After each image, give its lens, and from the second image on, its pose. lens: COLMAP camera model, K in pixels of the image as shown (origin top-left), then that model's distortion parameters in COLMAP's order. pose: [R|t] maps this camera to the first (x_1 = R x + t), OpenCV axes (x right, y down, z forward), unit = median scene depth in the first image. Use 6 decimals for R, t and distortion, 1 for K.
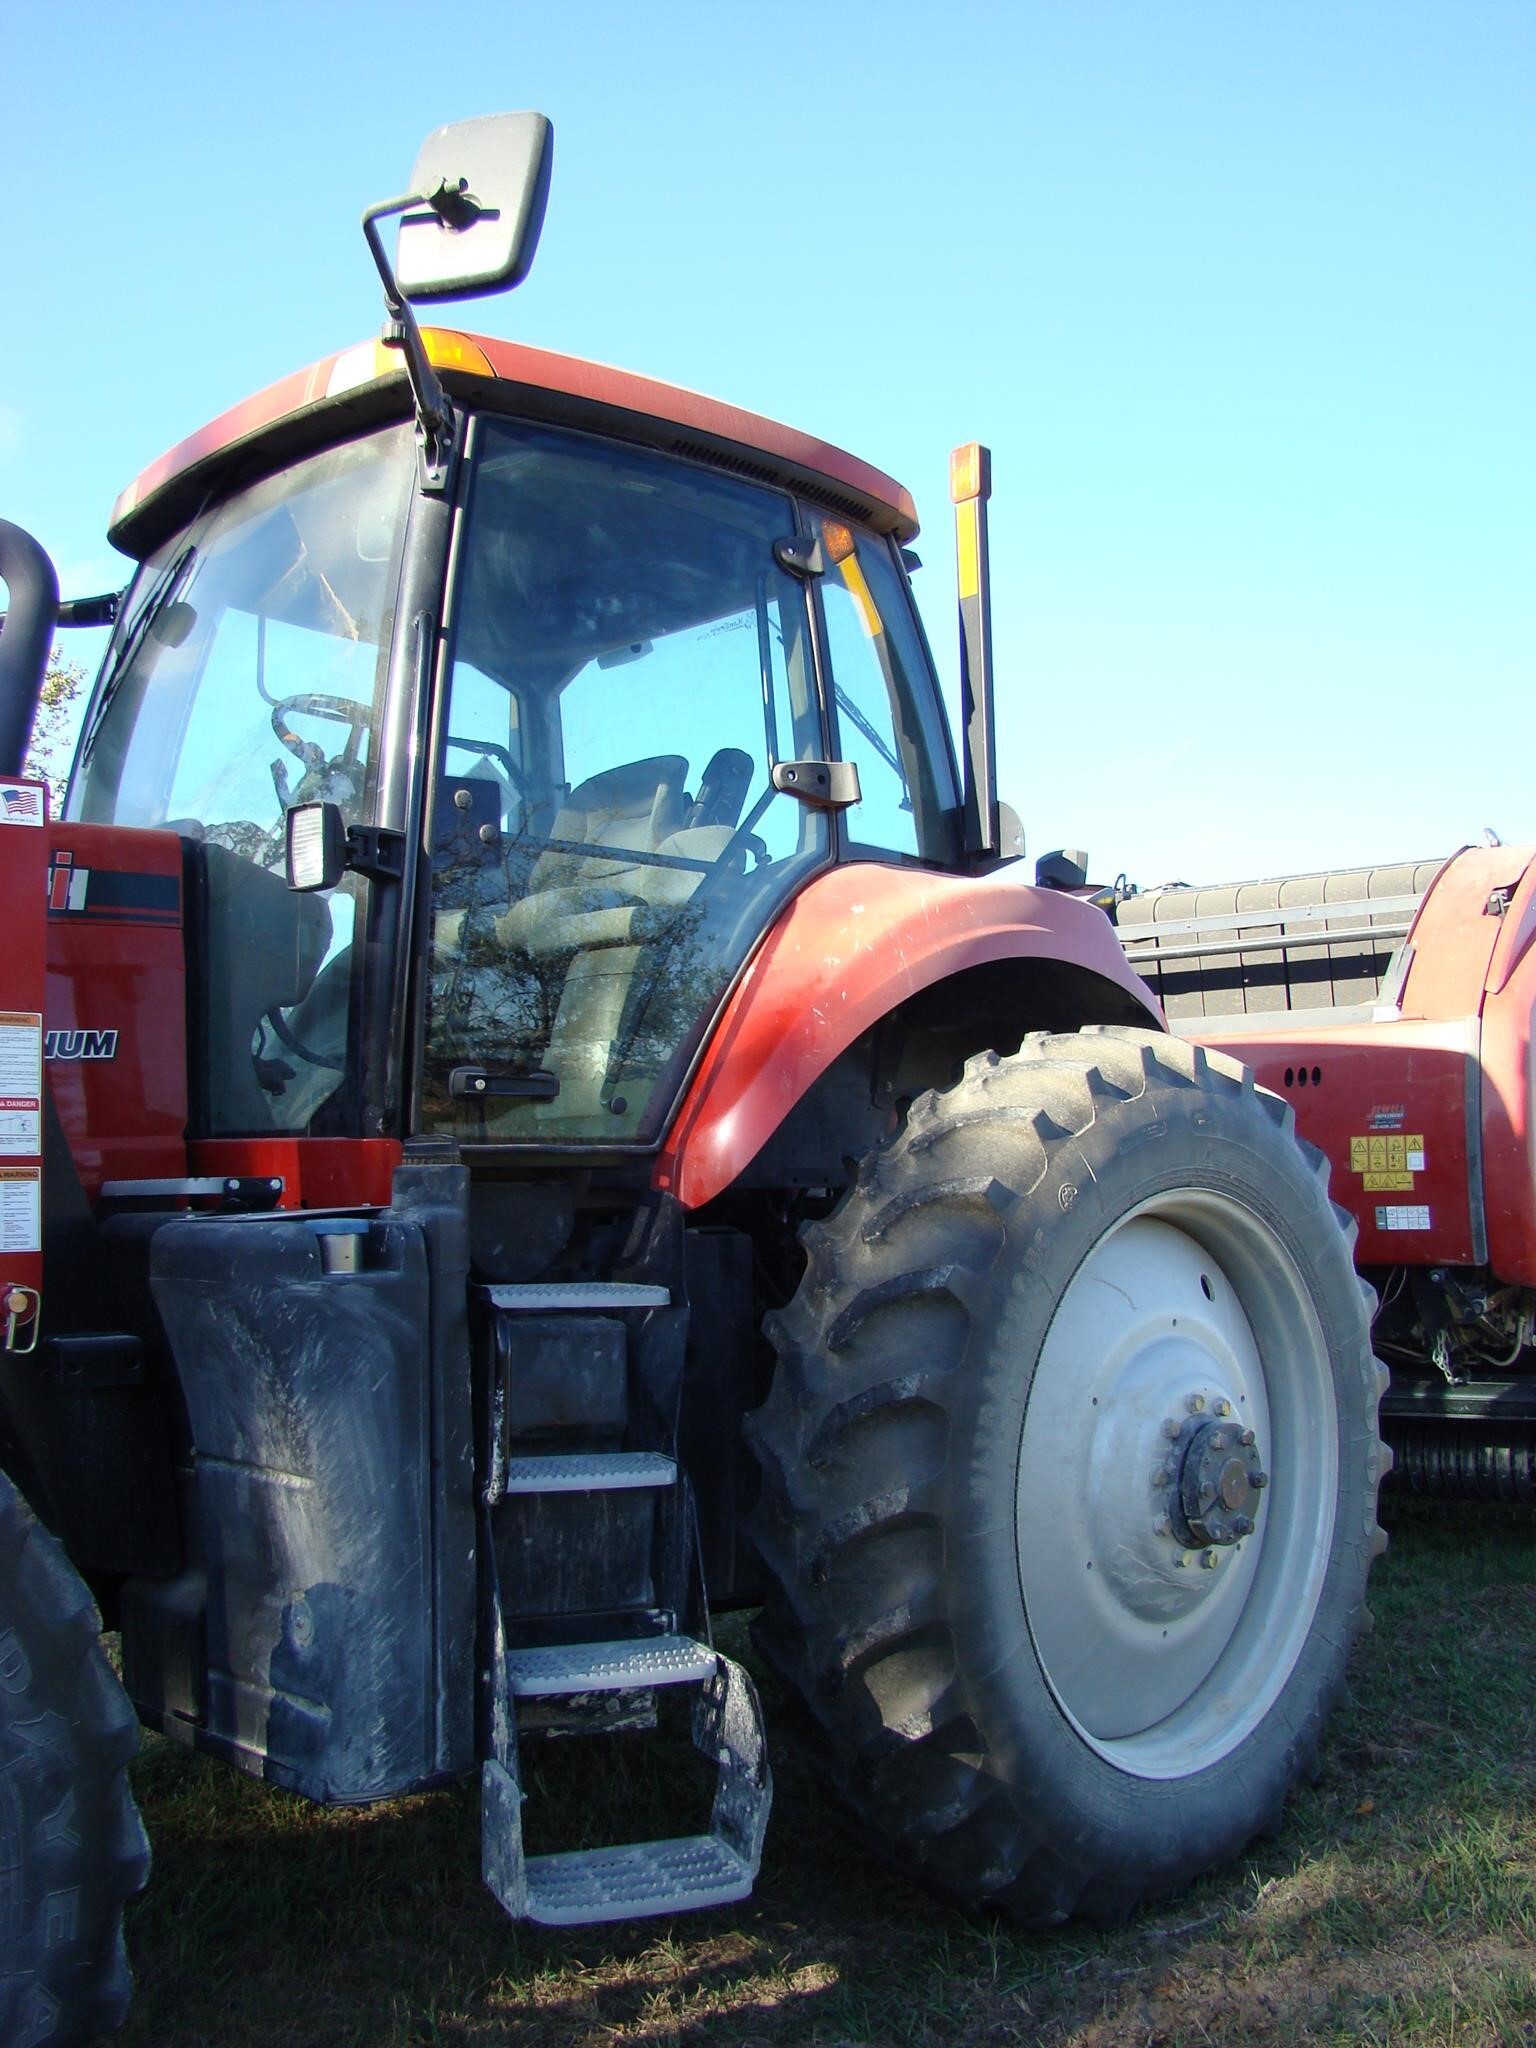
lens RADIAL K [[1924.4, 0, 757.0], [0, 1924.4, 1025.5], [0, 0, 1]] dist [-0.176063, 0.129371]
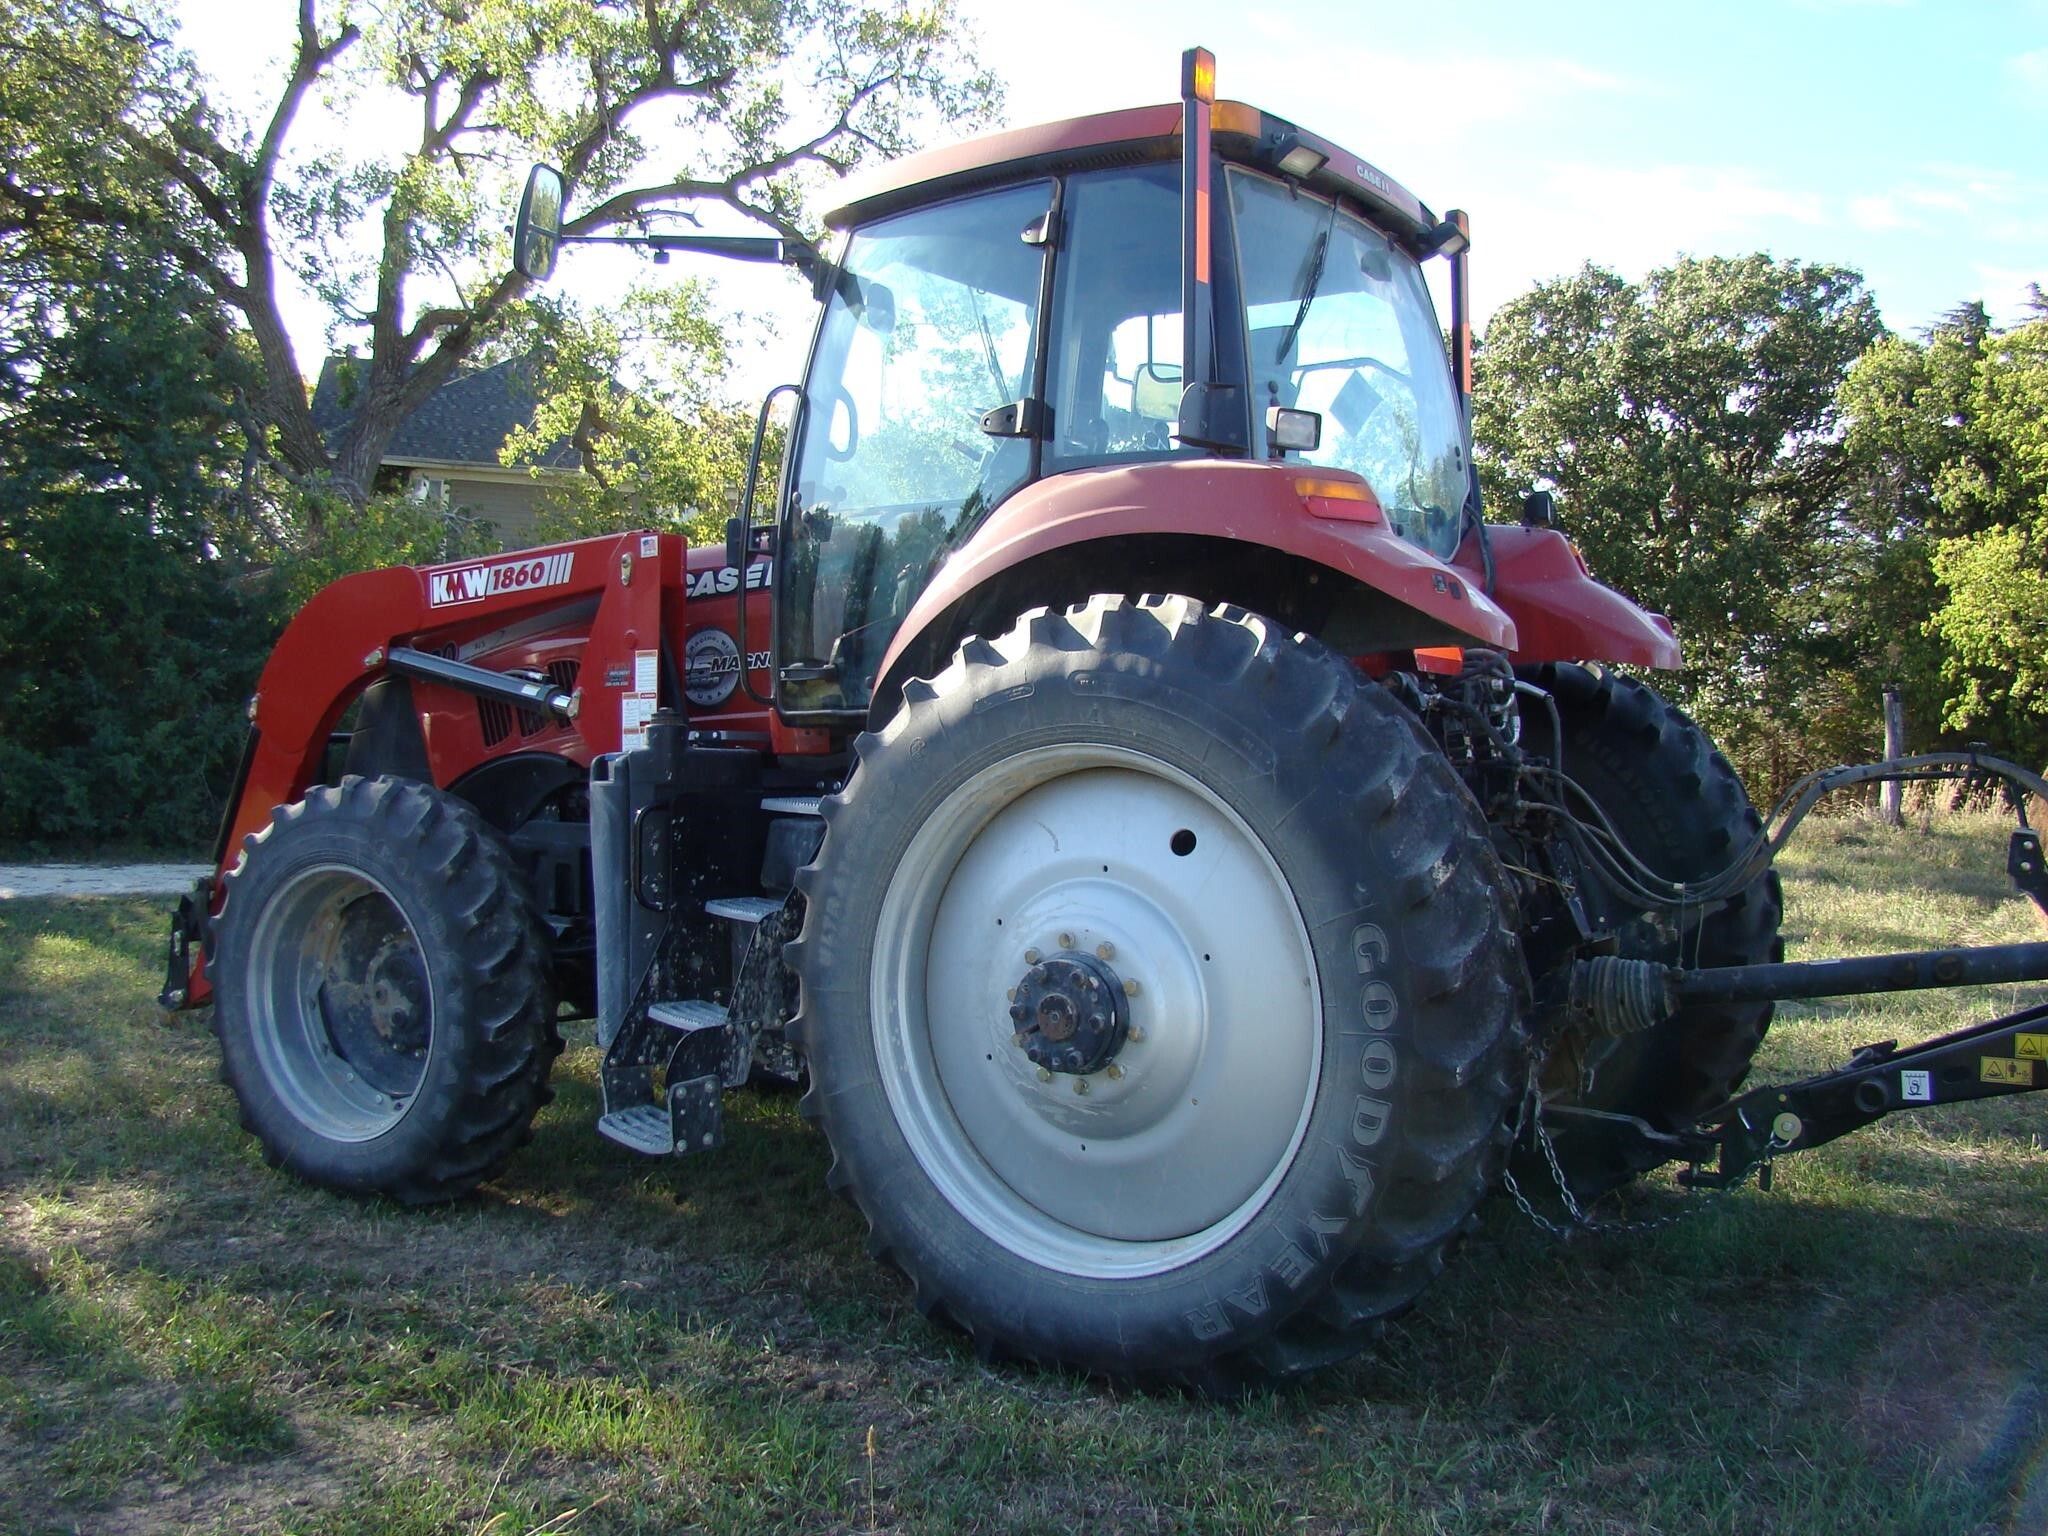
lens RADIAL K [[1930.5, 0, 1007.8], [0, 1930.5, 770.7], [0, 0, 1]] dist [-0.176384, 0.120594]
pose [[0.173763, 0.024448, -0.984484, 1.725599], [0.077538, 0.996249, 0.038426, 0.073641], [0.981730, -0.083012, 0.171216, 1.026011]]
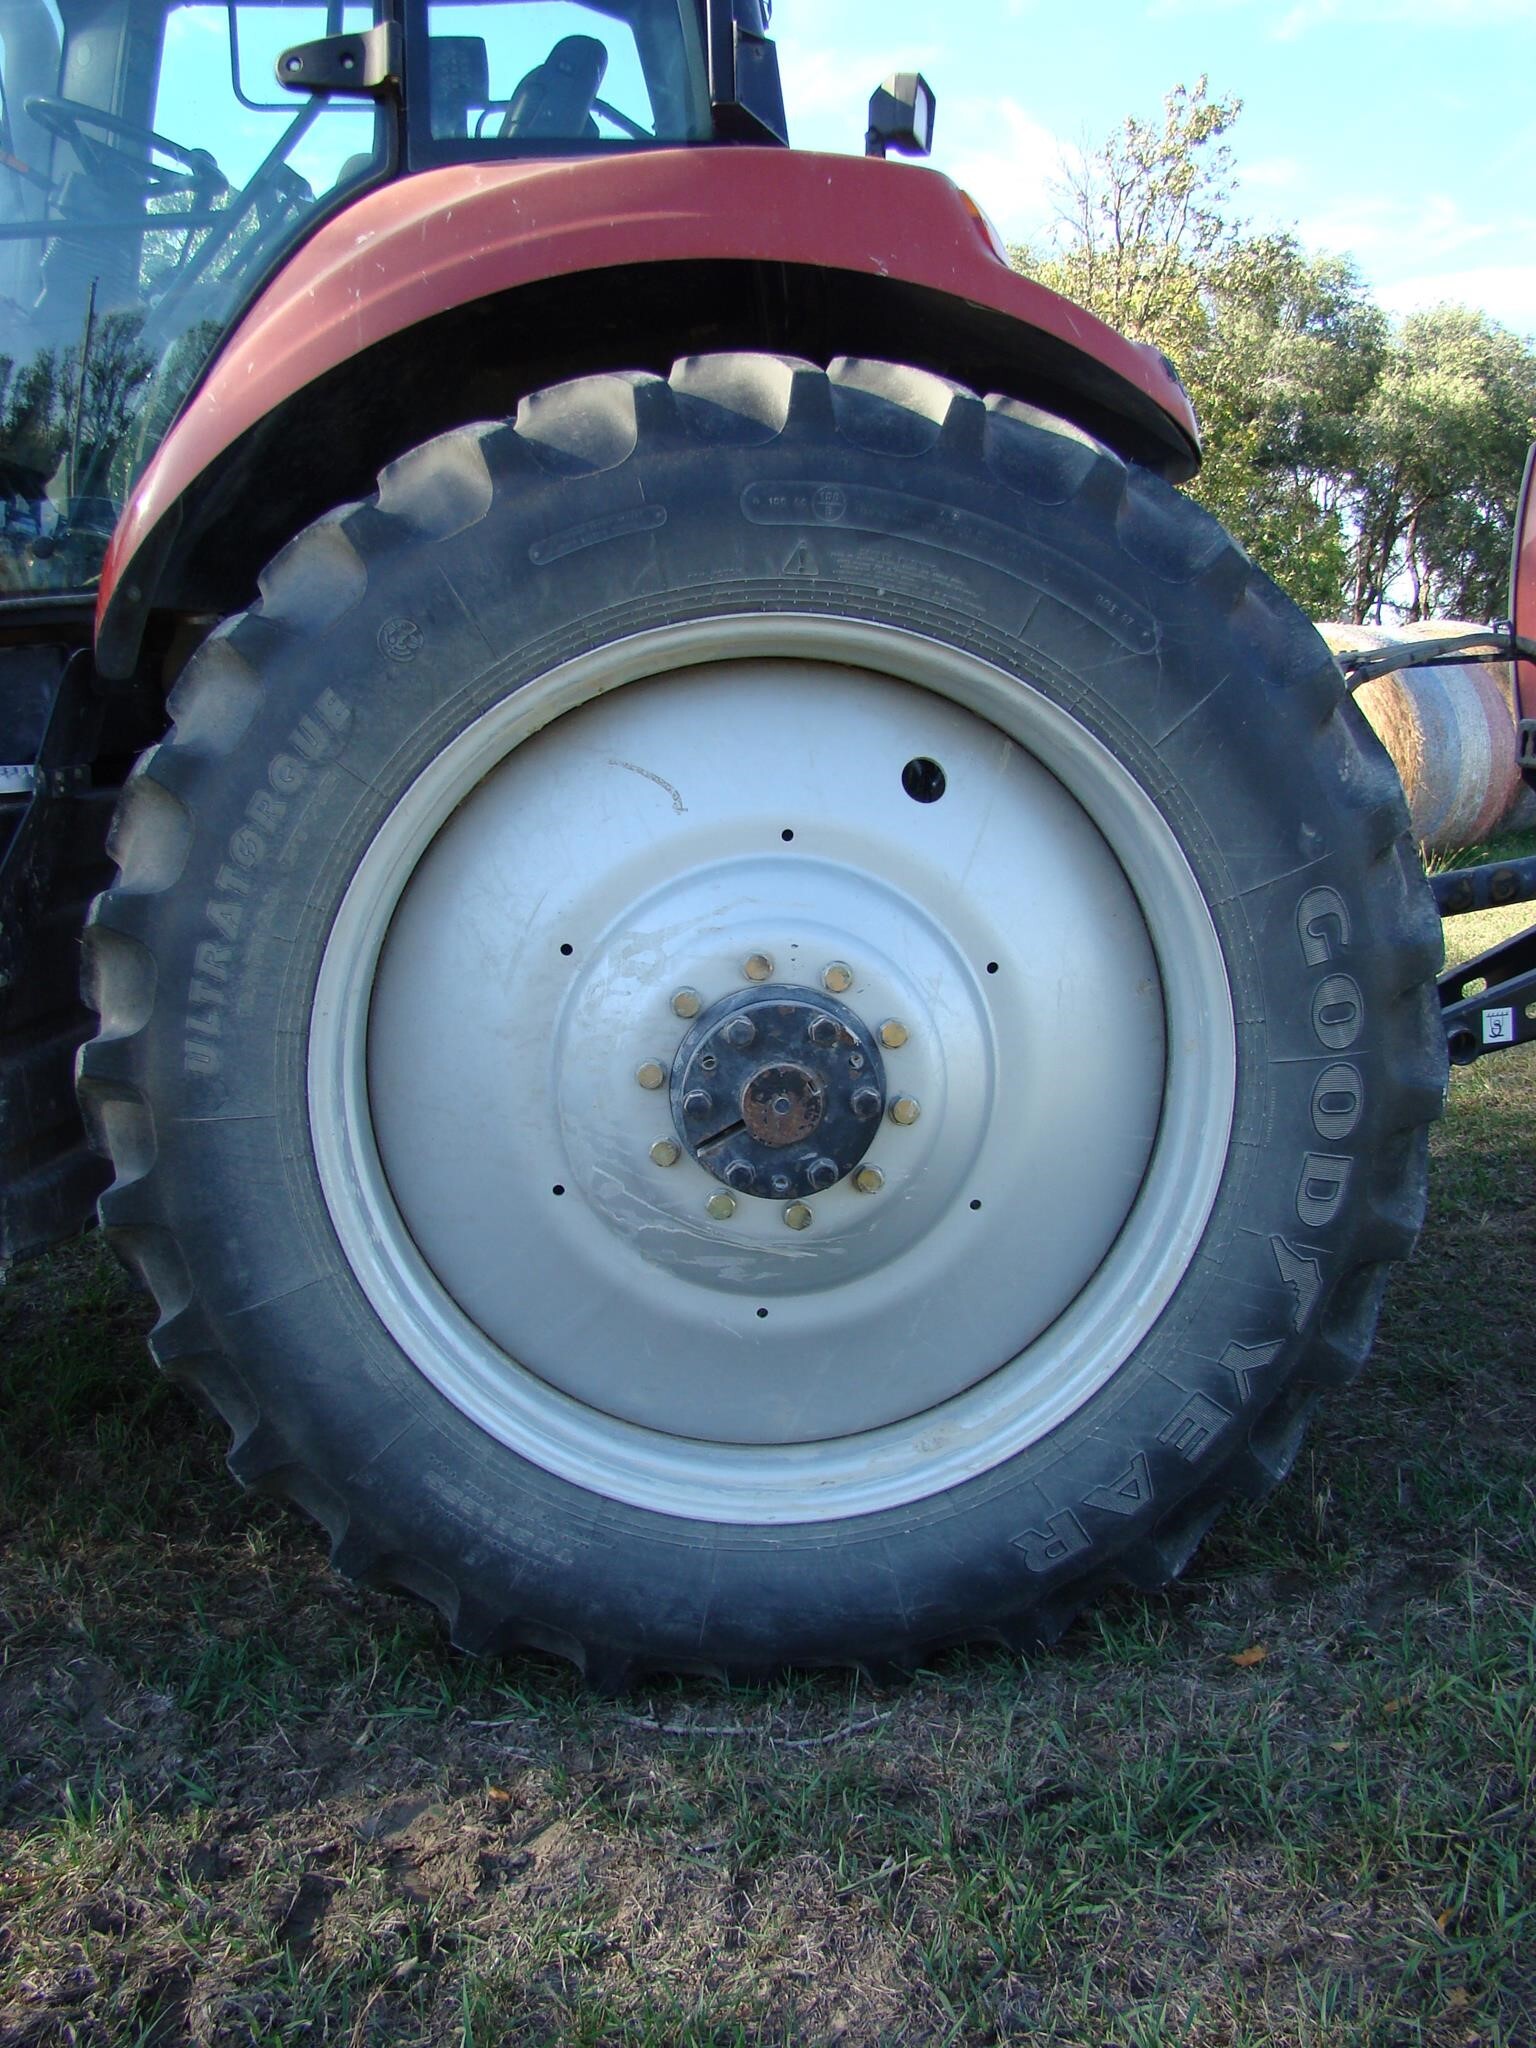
lens RADIAL K [[1930.5, 0, 768.0], [0, 1930.5, 1024.0], [0, 0, 1]] dist [-0.176384, 0.120594]
pose [[0.748275, 0.101830, -0.655526, 0.847879], [0.080448, 0.966927, 0.242034, 0.085647], [0.658492, -0.233844, 0.715336, 0.717772]]
